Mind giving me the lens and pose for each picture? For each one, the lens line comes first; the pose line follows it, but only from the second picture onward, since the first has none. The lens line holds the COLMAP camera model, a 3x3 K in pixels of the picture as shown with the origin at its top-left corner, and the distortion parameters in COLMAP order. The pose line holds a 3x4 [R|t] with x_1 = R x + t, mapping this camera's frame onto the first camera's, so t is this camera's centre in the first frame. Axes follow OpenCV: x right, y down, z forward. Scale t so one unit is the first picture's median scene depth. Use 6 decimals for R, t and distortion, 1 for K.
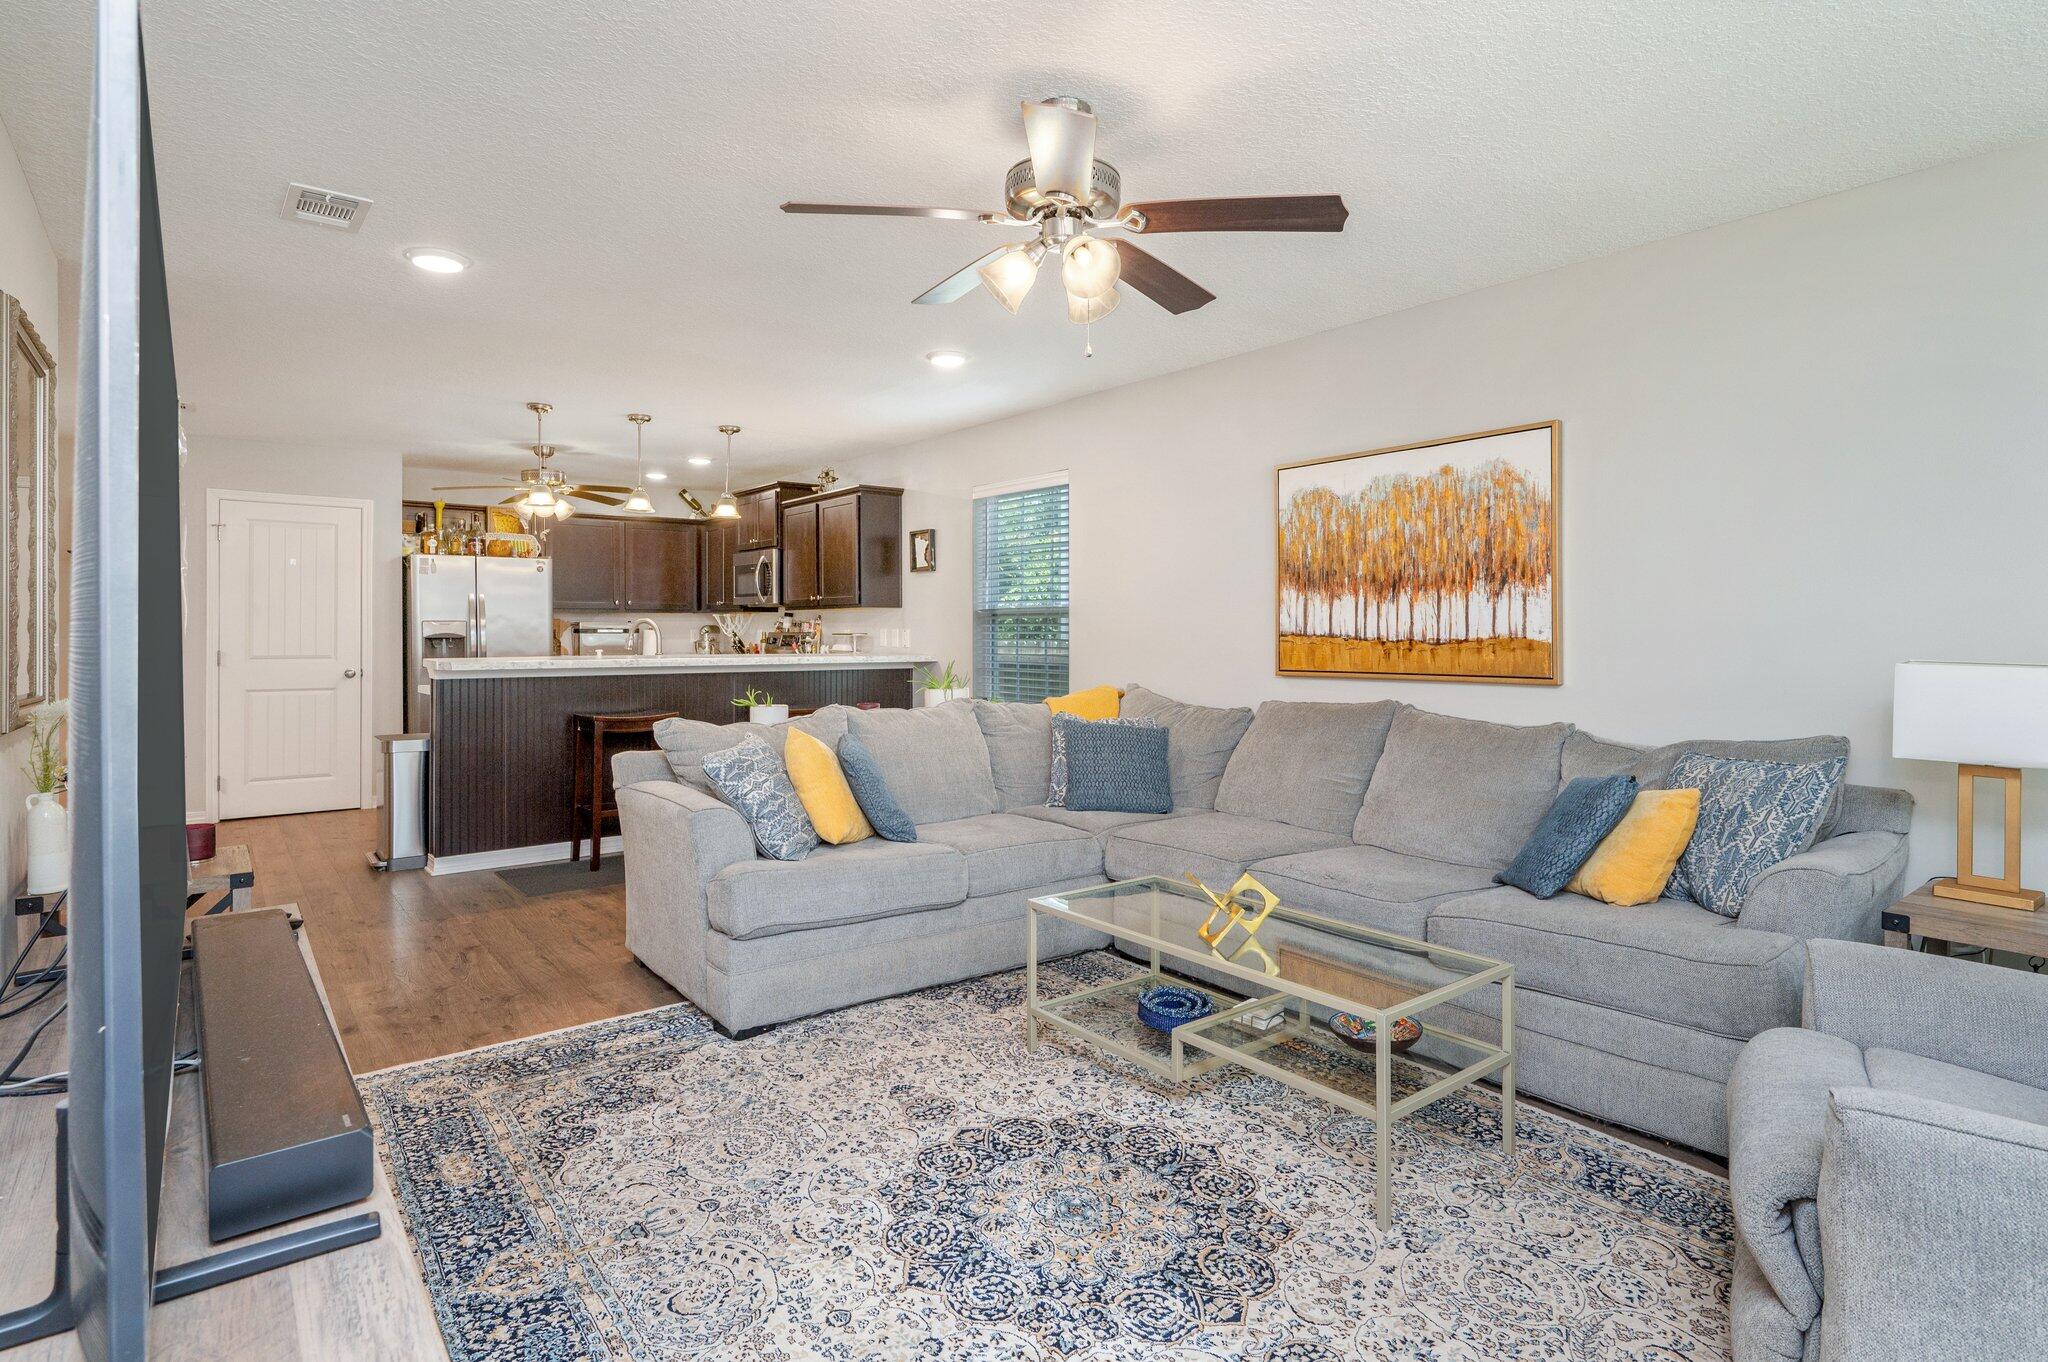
lens RADIAL K [[1038.4, 0, 1027.5], [0, 1038.4, 632.0], [0, 0, 1]] dist [-0.000575, 0.000811]
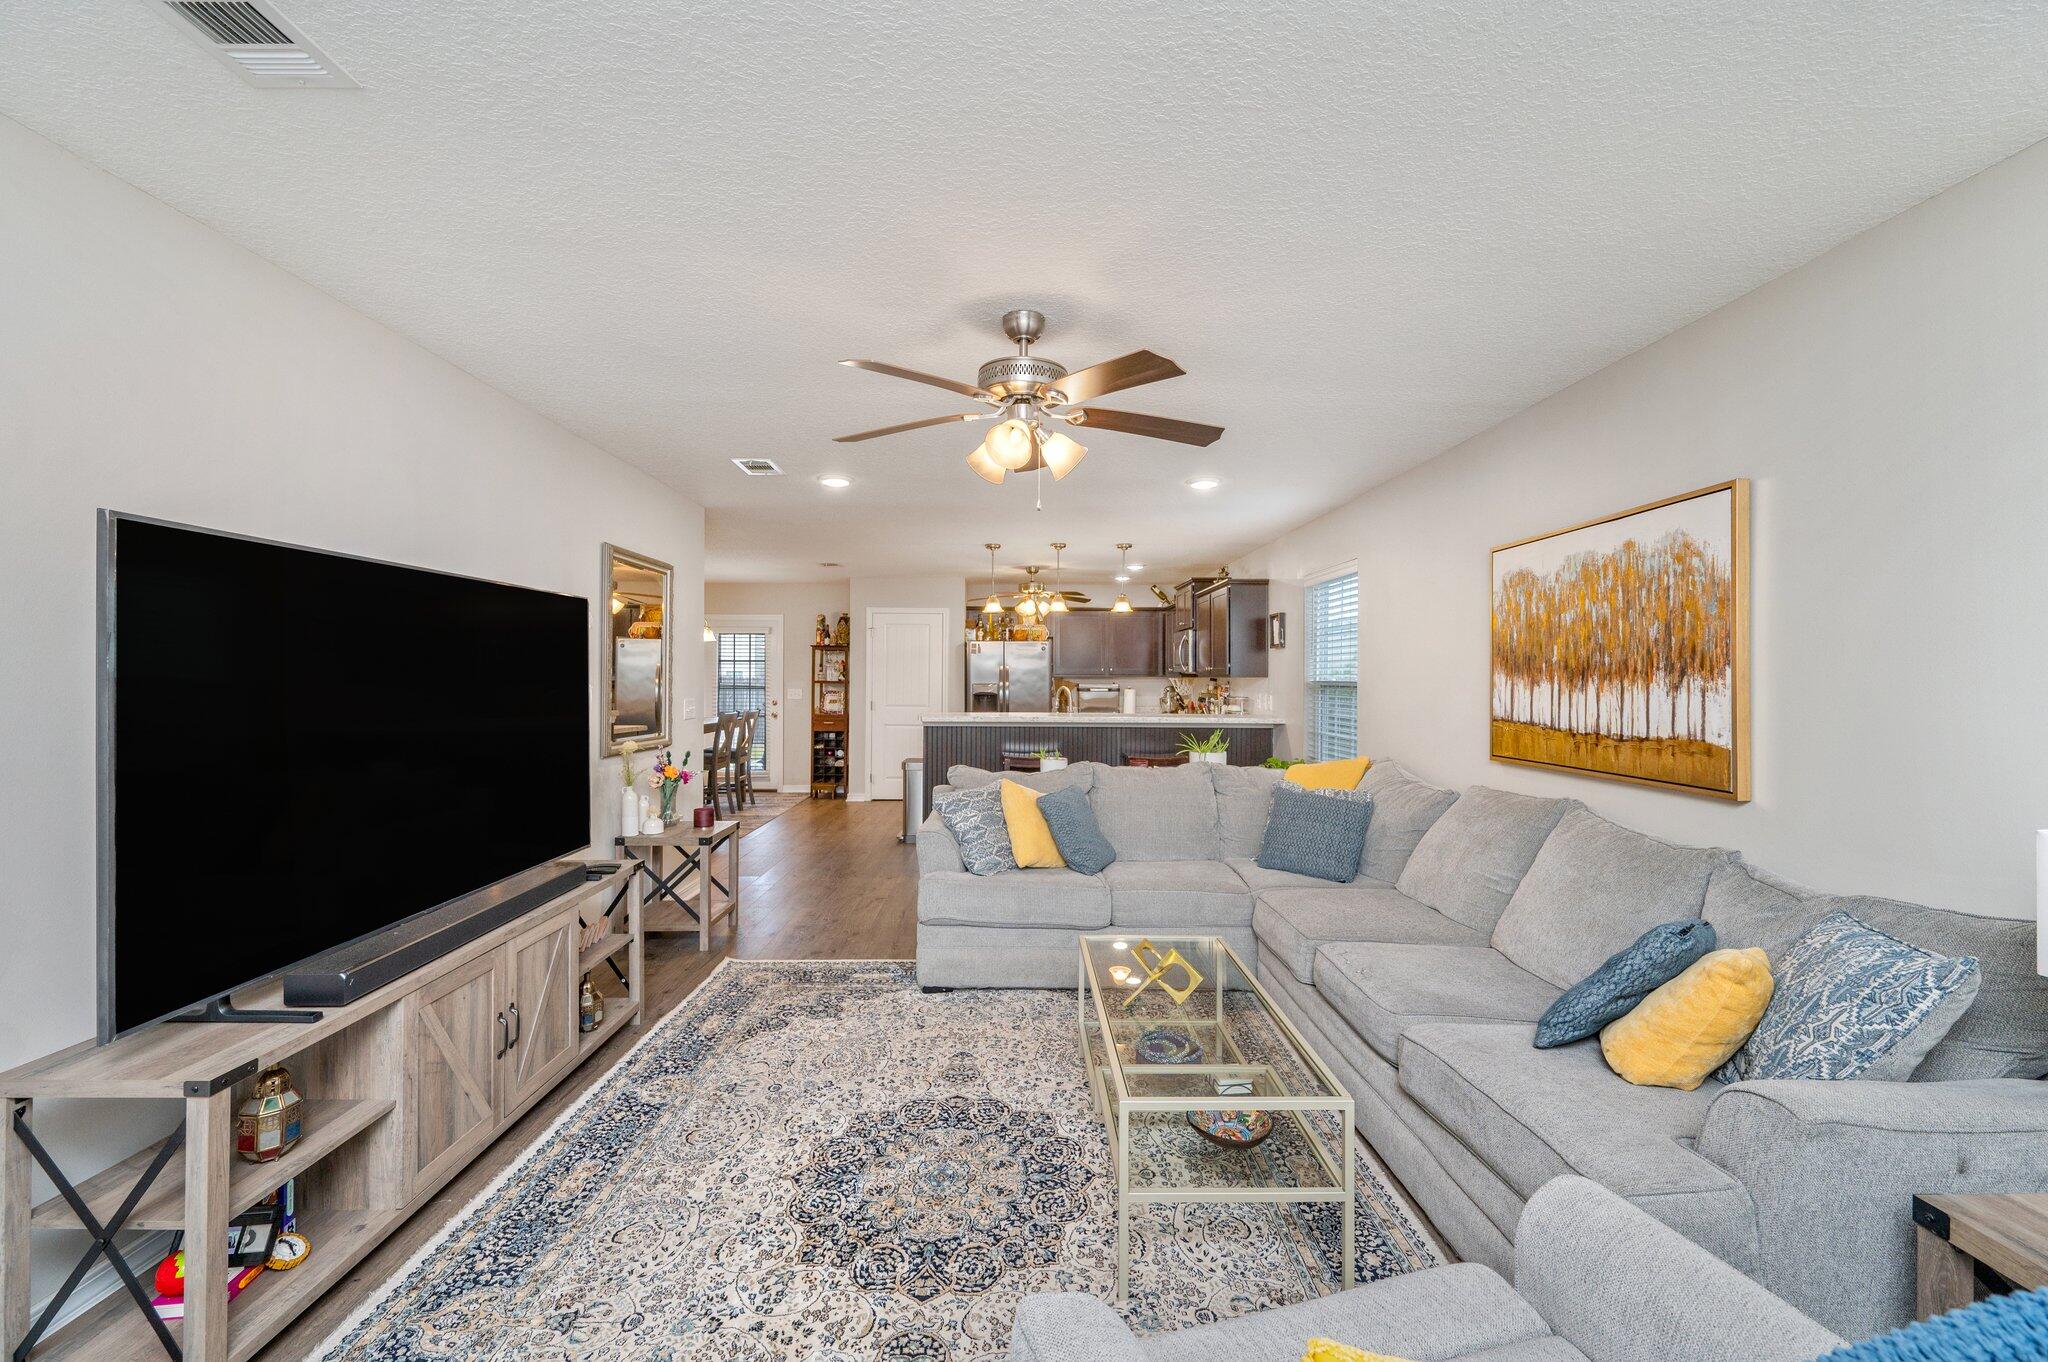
lens RADIAL K [[814.7, 0, 1027.8], [0, 814.7, 675.2], [0, 0, 1]] dist [-0.001460, 0.000850]
pose [[0.797300, 0.002730, -0.603578, 0.437845], [-0.004771, 0.999987, -0.001780, -0.043673], [0.603565, 0.004299, 0.797302, 0.142457]]
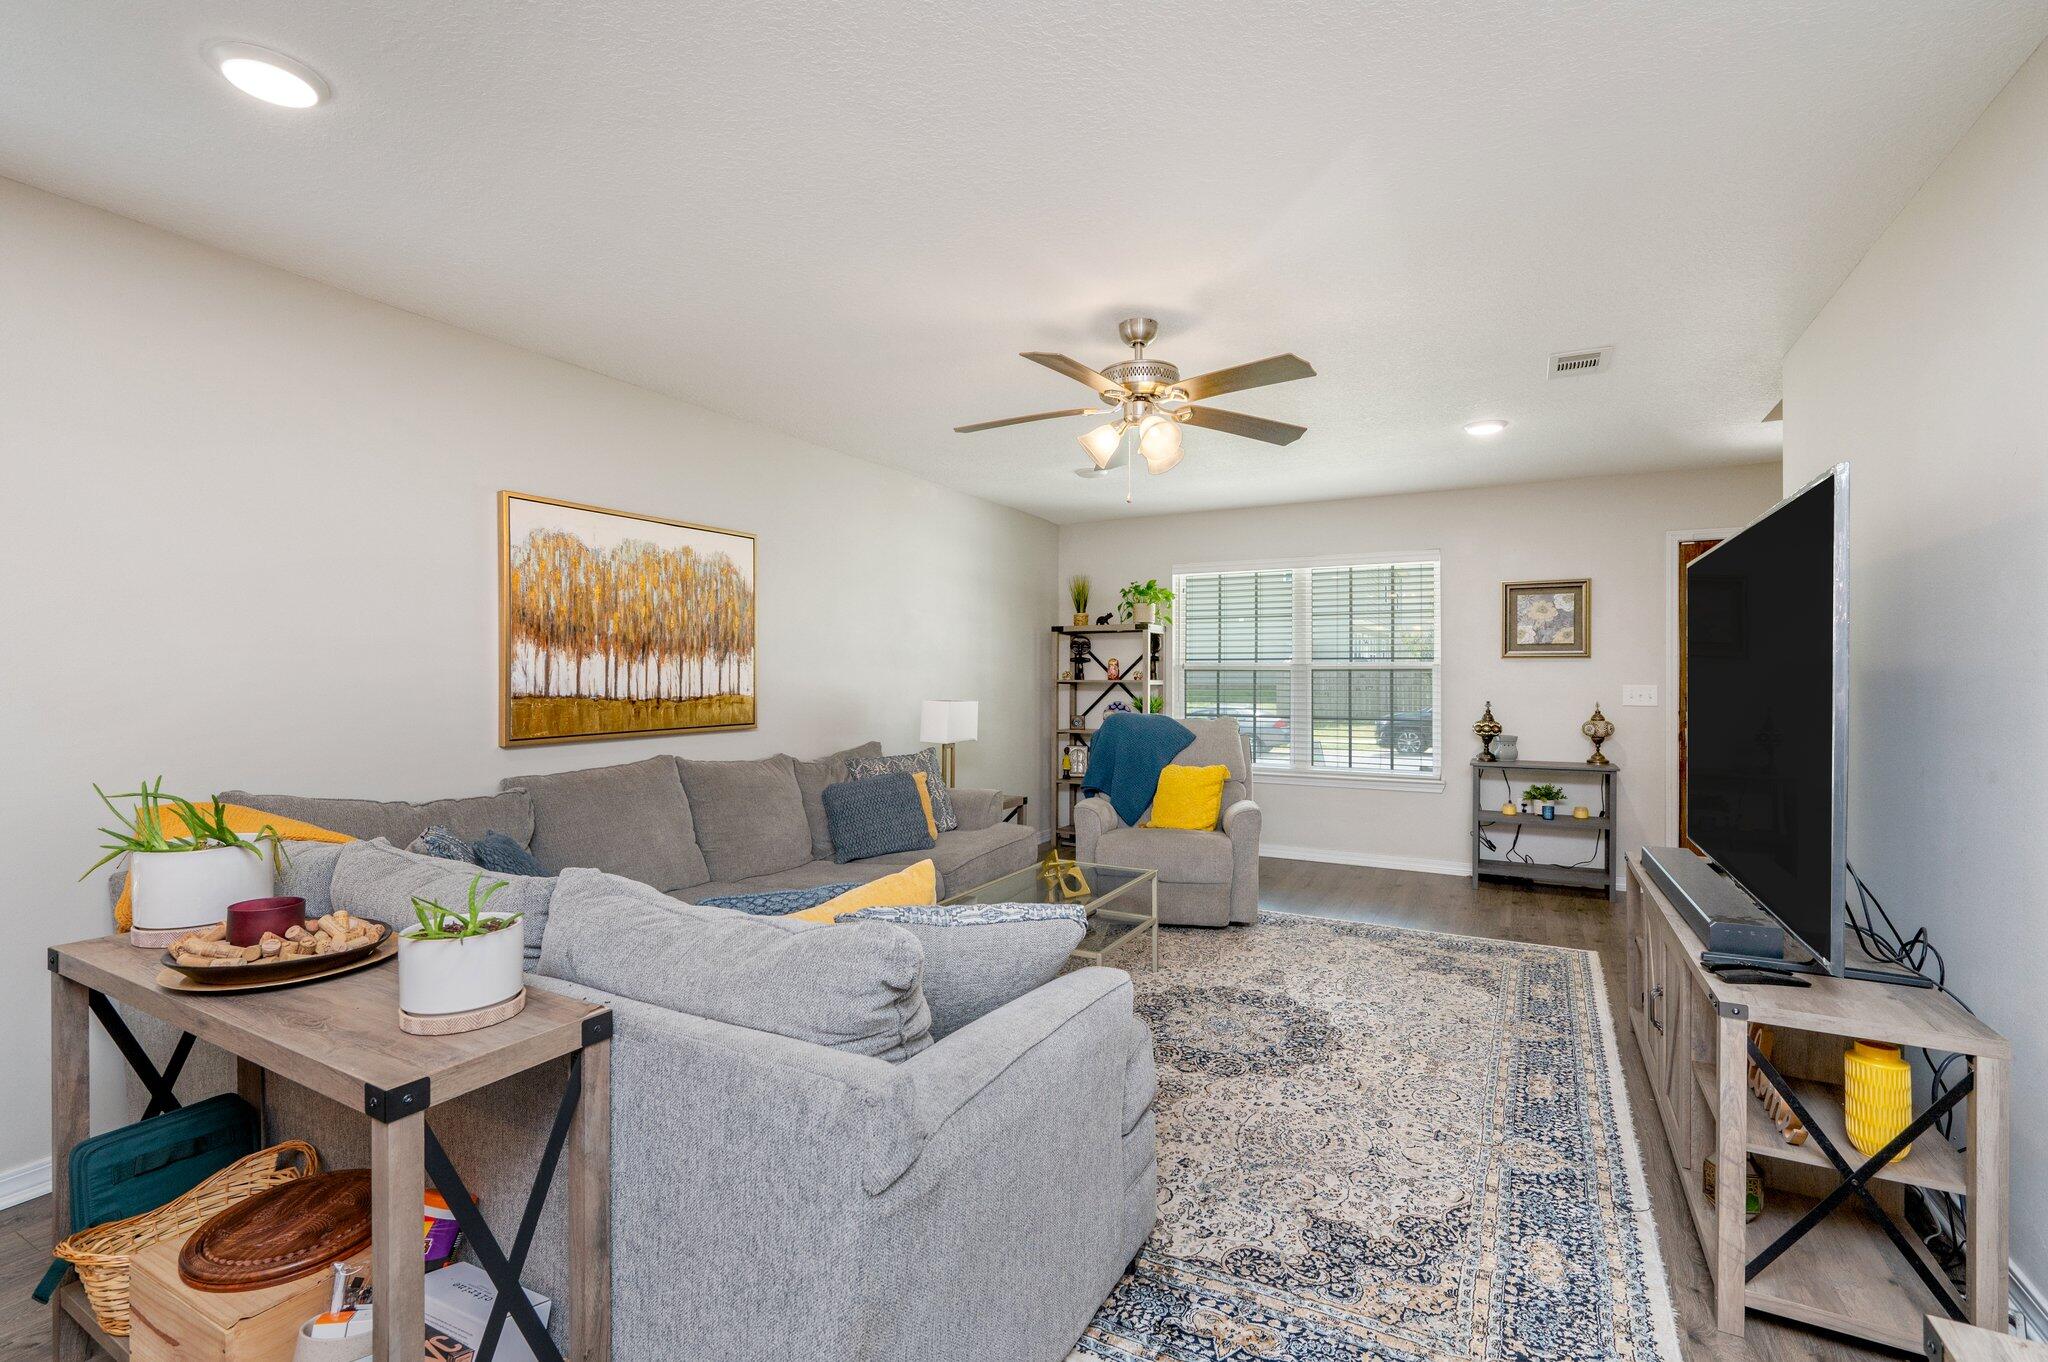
lens RADIAL K [[909.9, 0, 1019.9], [0, 909.9, 676.2], [0, 0, 1]] dist [-0.004706, 0.000242]
pose [[-0.389023, 0.001229, 0.921227, -0.710454], [0.000034, 0.999999, -0.001320, -0.015579], [-0.921228, -0.000483, -0.389023, 1.112993]]
